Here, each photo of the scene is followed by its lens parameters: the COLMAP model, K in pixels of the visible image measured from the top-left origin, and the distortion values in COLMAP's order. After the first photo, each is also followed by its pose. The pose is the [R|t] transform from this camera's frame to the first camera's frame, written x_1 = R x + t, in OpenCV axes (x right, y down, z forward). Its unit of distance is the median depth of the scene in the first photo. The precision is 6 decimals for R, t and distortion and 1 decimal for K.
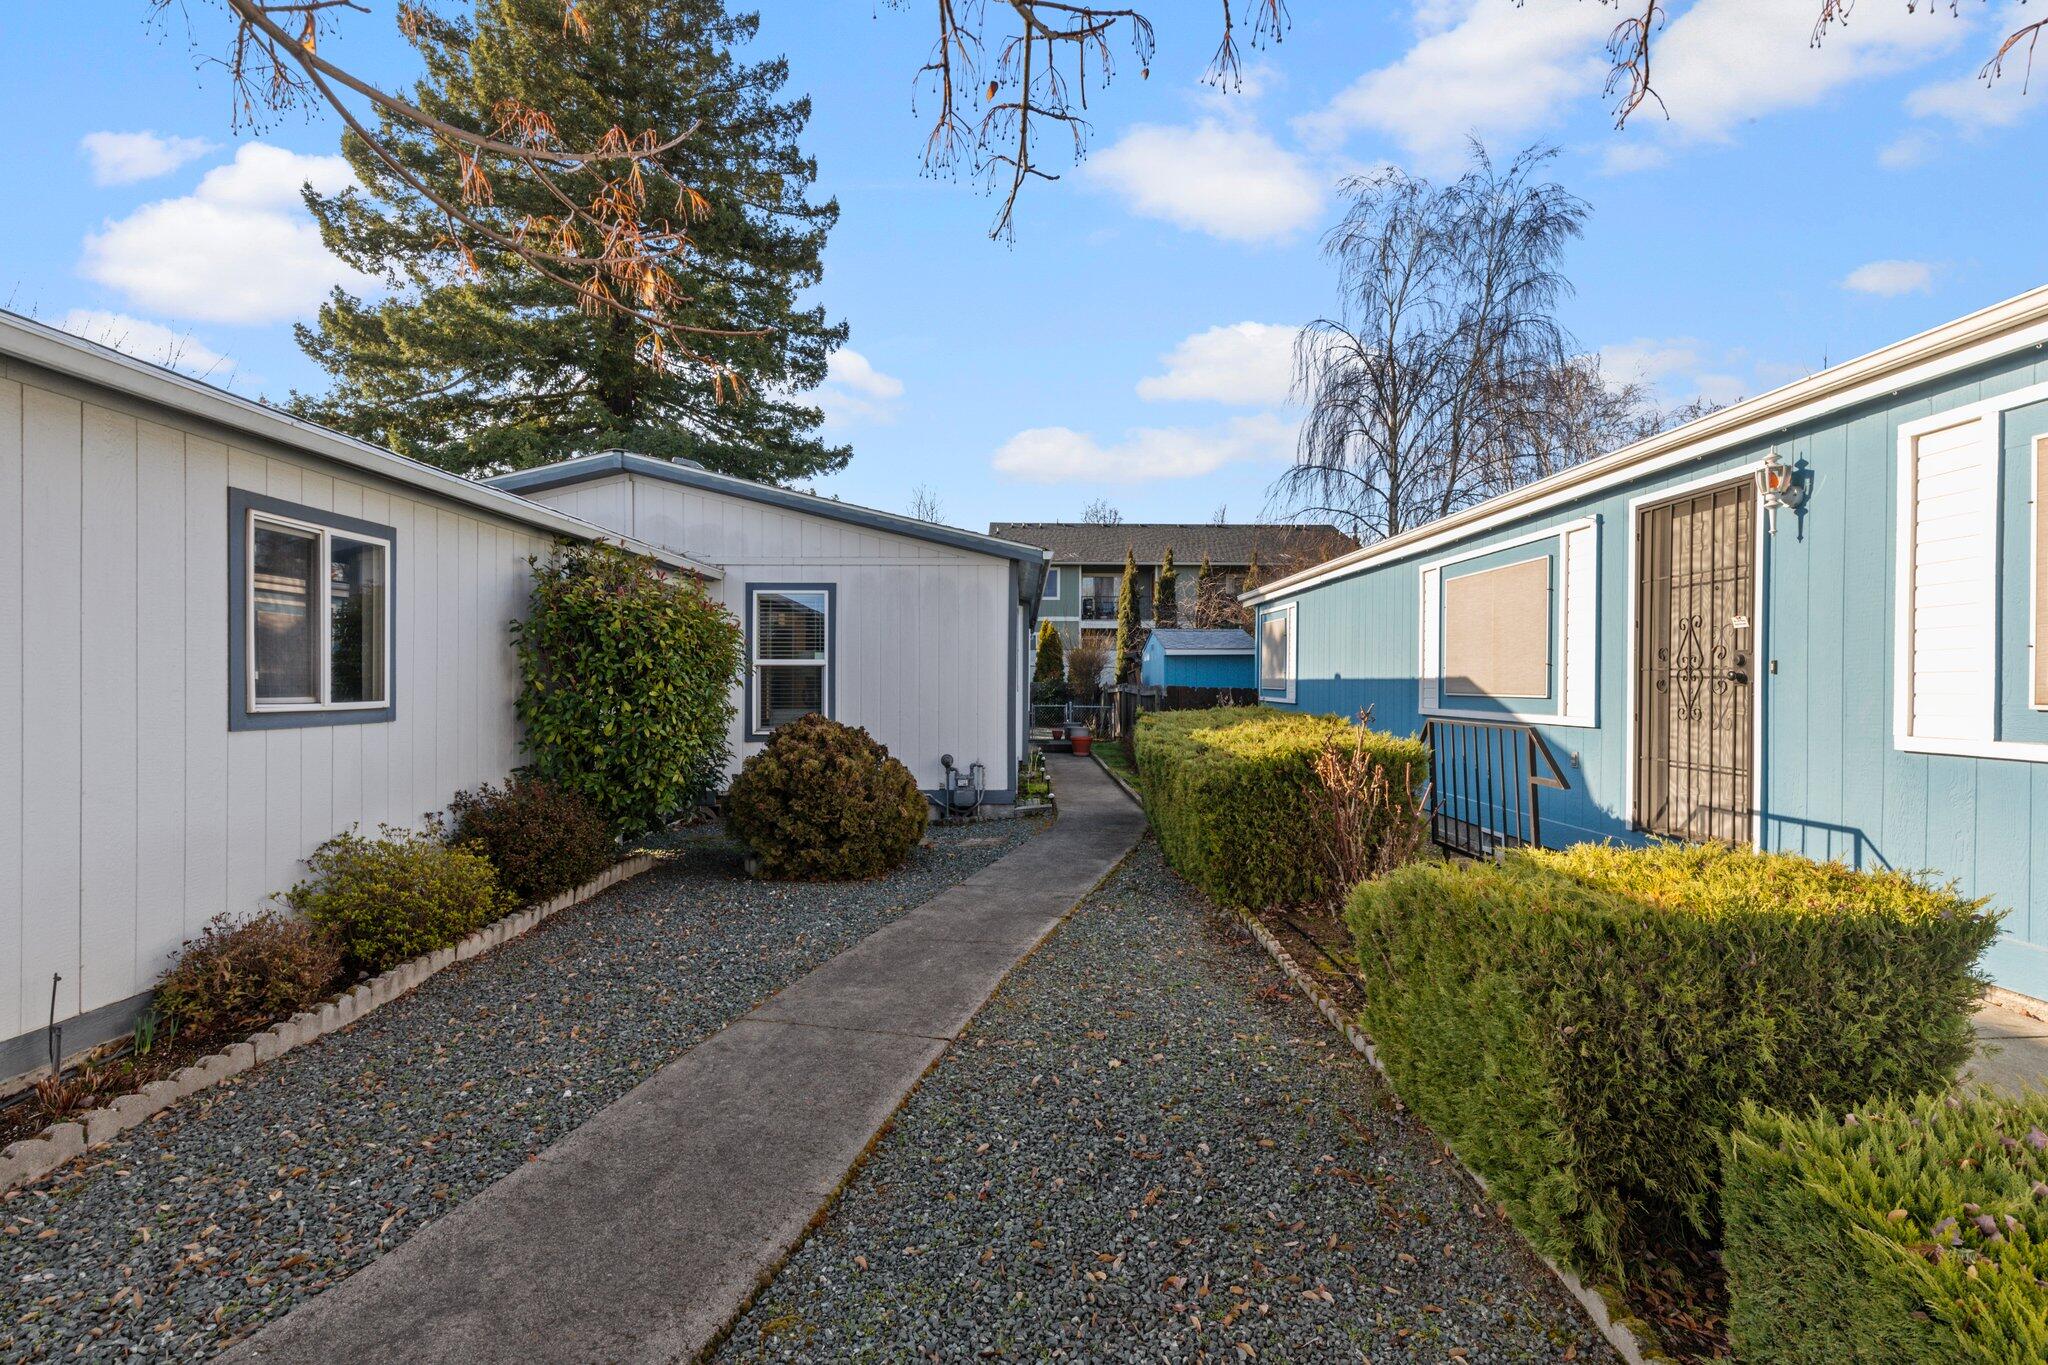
lens RADIAL K [[919.3, 0, 1034.7], [0, 919.3, 687.3], [0, 0, 1]] dist [0.004973, 0.000296]
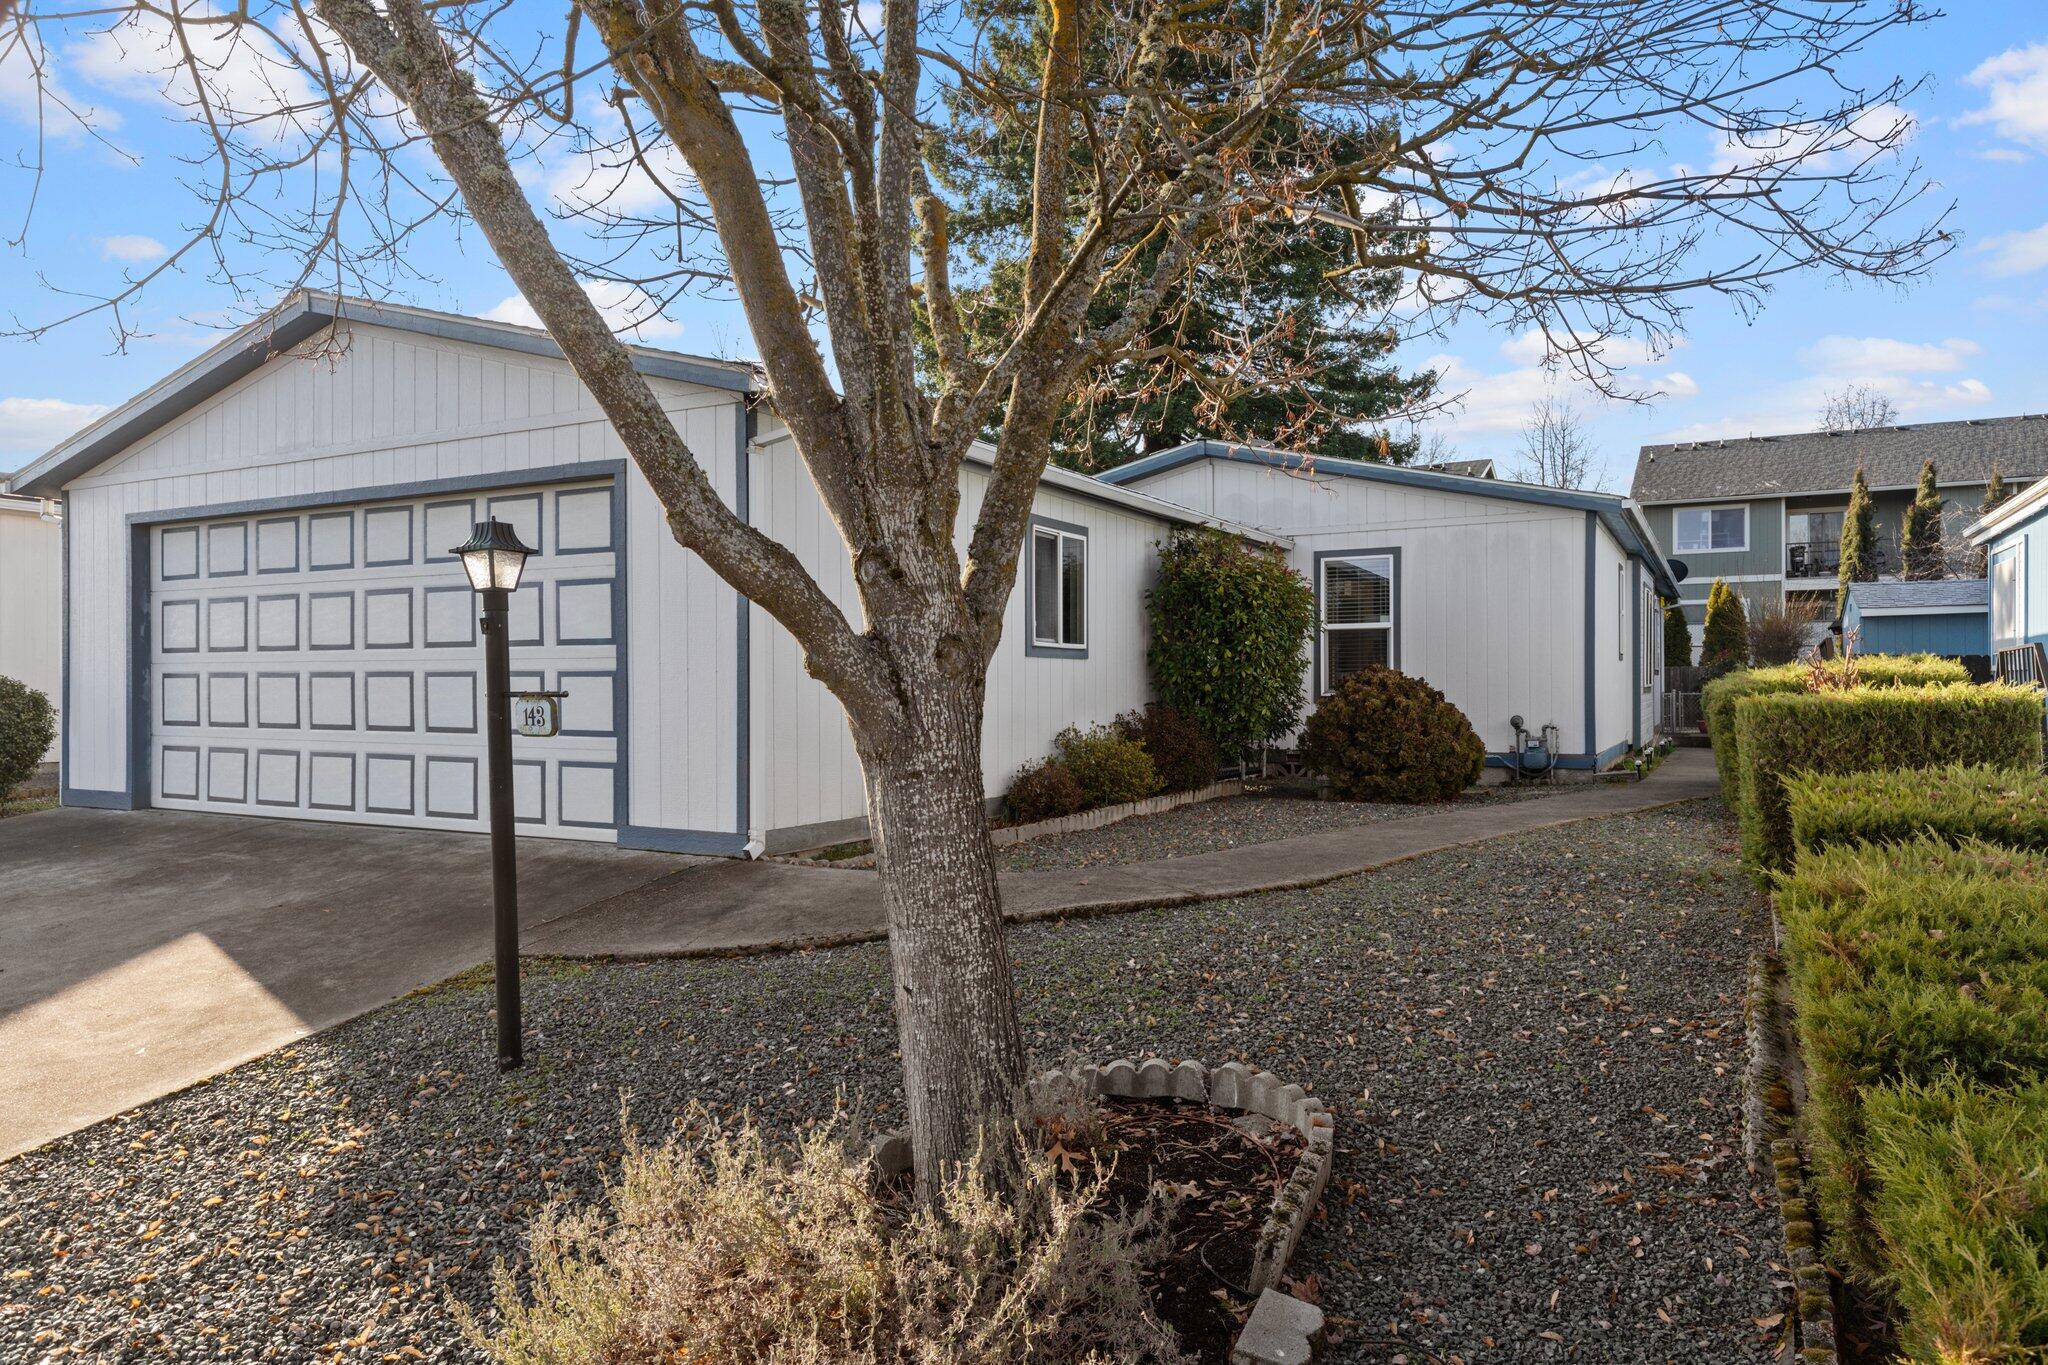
lens RADIAL K [[1295.7, 0, 1040.3], [0, 1295.7, 690.9], [0, 0, 1]] dist [0.006068, 0.000993]
pose [[0.876755, -0.005467, -0.480906, 0.122657], [0.003851, 0.999983, -0.004348, 0.050694], [0.480922, 0.001961, 0.876761, -0.447242]]
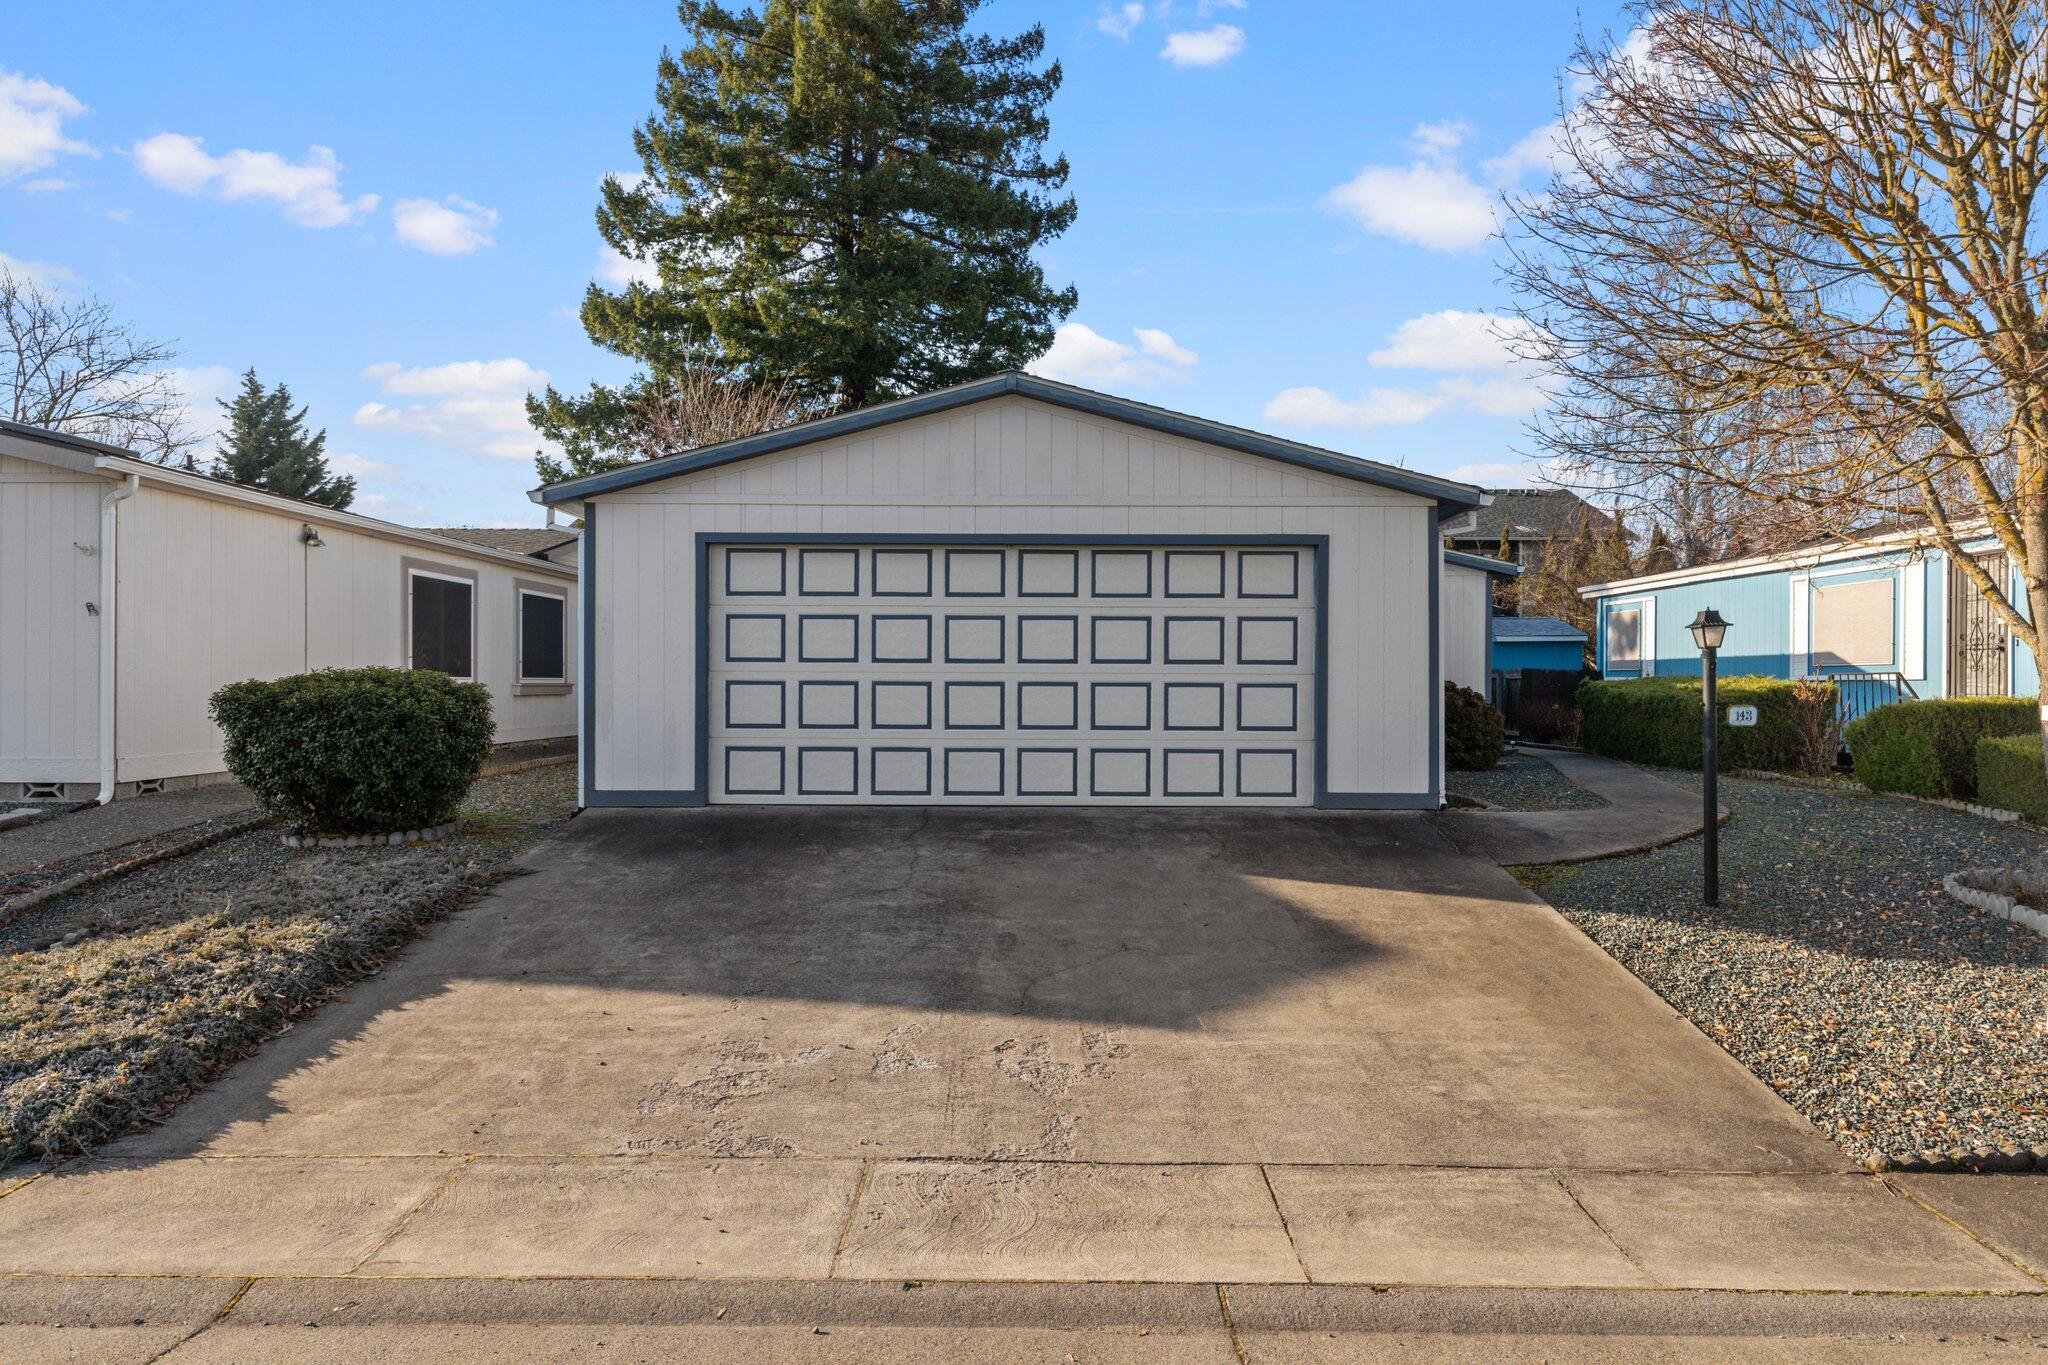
lens RADIAL K [[1295.7, 0, 1037.0], [0, 1295.7, 695.4], [0, 0, 1]] dist [0.006068, 0.000993]
pose [[0.999793, -0.002782, -0.020140, -0.672016], [0.002854, 0.999990, 0.003560, 0.039805], [0.020130, -0.003617, 0.999791, -0.985197]]
